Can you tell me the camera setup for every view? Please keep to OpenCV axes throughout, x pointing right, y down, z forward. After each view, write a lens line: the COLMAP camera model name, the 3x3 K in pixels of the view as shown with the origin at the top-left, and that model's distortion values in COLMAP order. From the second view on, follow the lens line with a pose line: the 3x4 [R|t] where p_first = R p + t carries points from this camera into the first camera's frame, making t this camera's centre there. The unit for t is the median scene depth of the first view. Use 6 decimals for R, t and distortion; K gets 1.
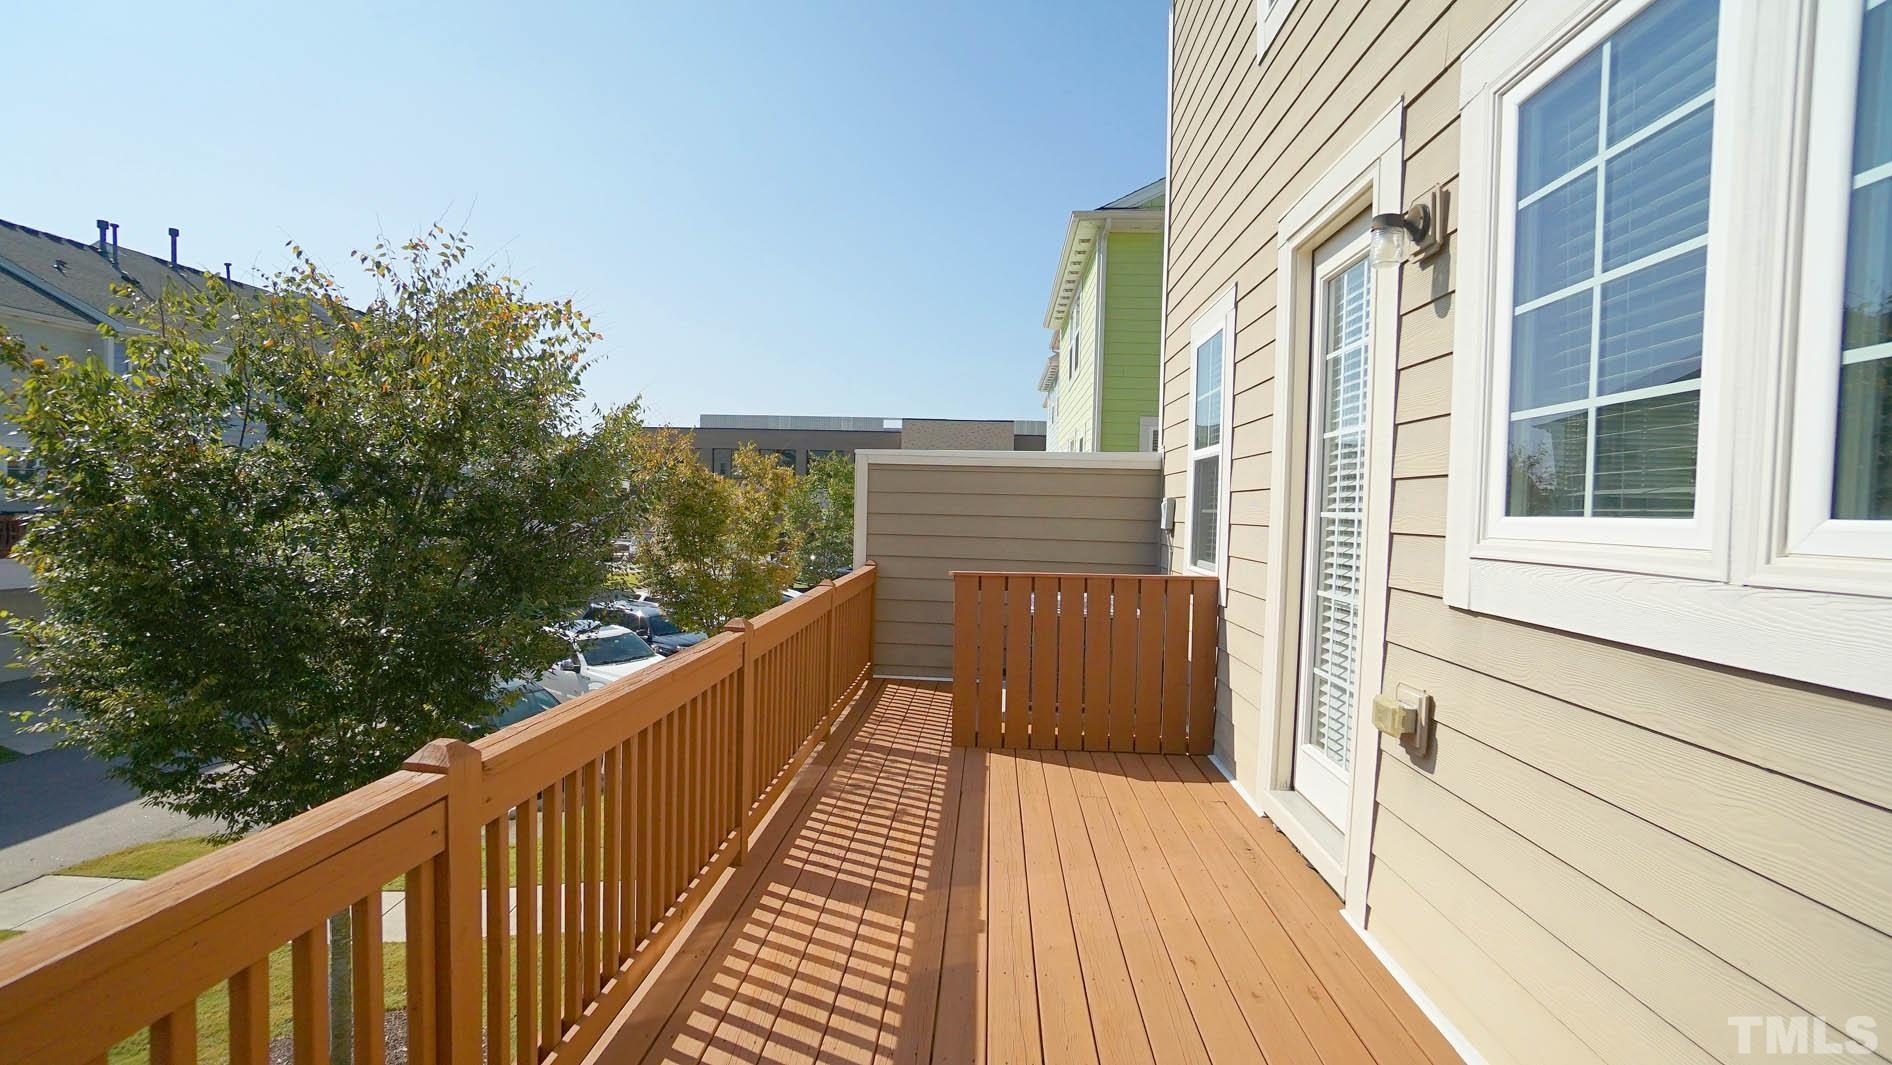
lens RADIAL K [[838.2, 0, 934.0], [0, 838.2, 539.3], [0, 0, 1]] dist [-0.063339, 0.023881]
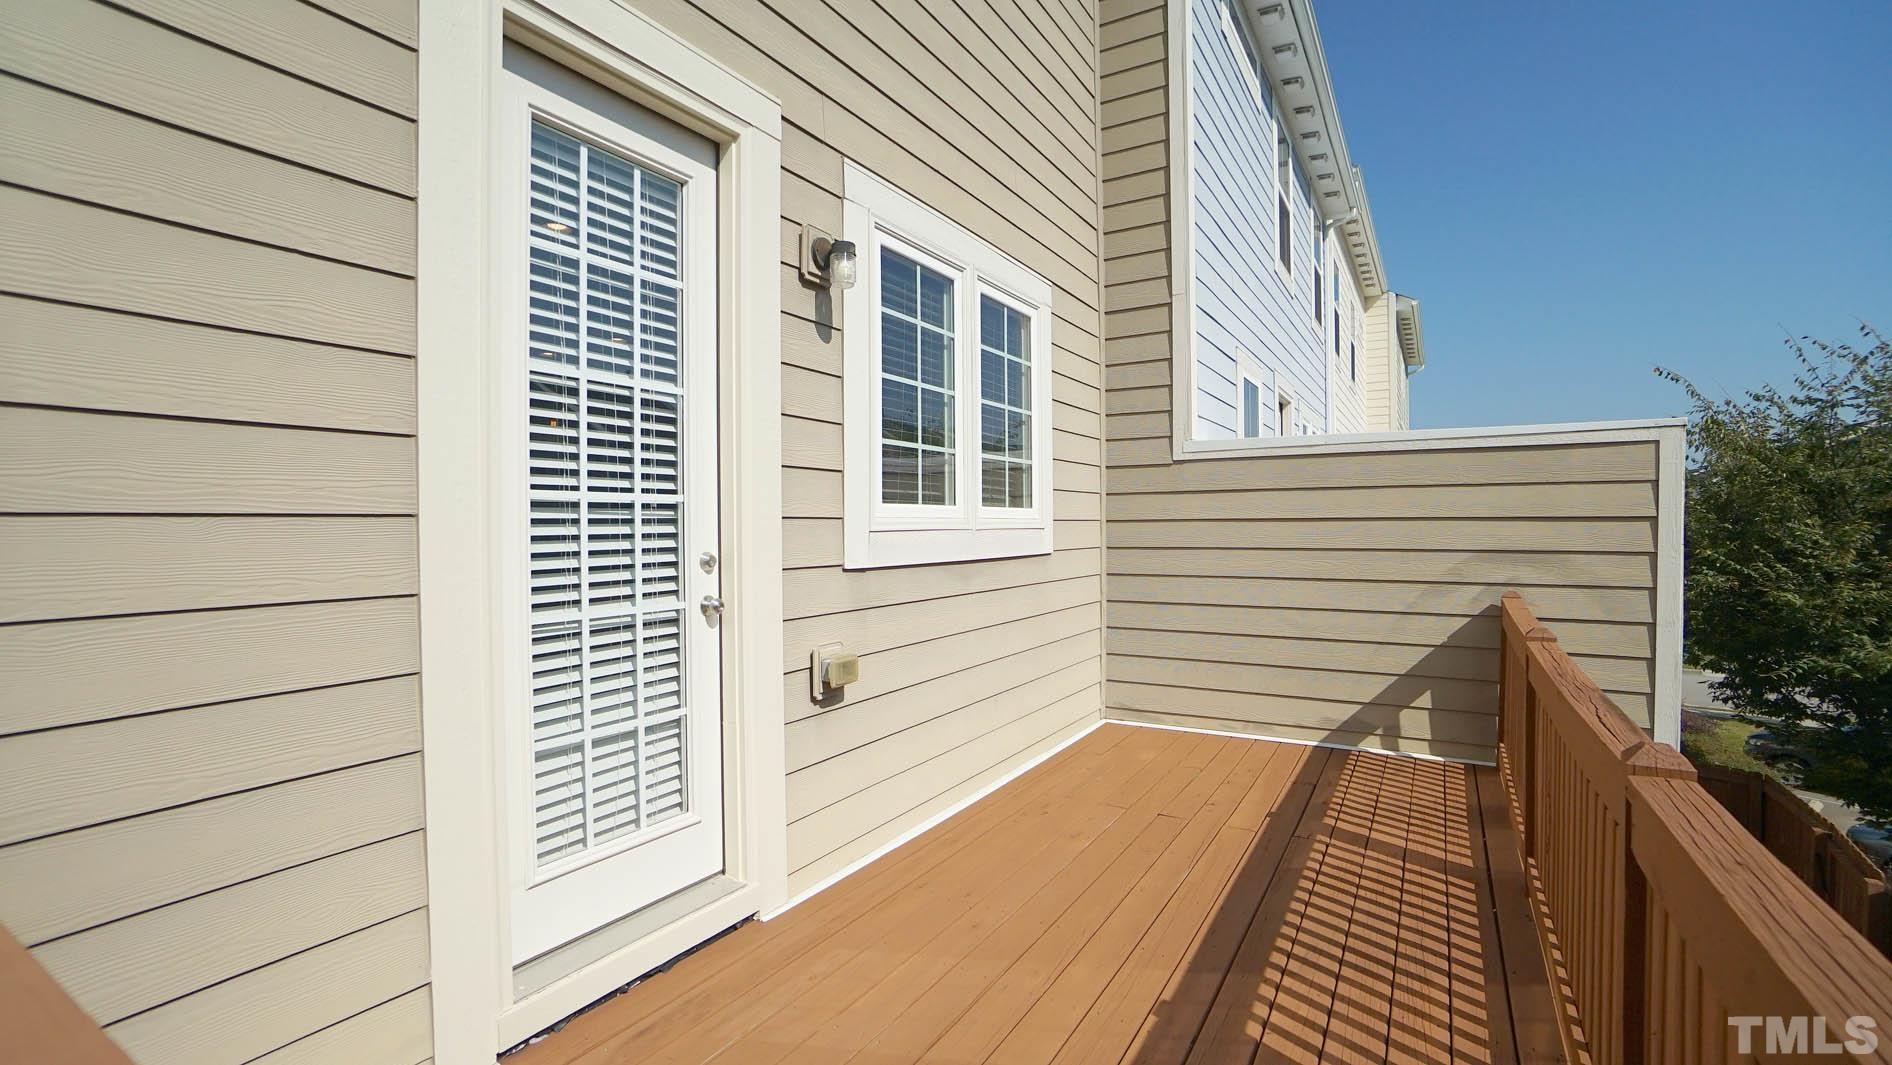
lens RADIAL K [[838.2, 0, 934.0], [0, 838.2, 539.3], [0, 0, 1]] dist [-0.063339, 0.023881]
pose [[-0.889234, -0.031403, 0.456373, -0.115045], [-0.004077, 0.998145, 0.060737, -0.050464], [-0.457434, 0.052149, -0.887713, 2.093242]]
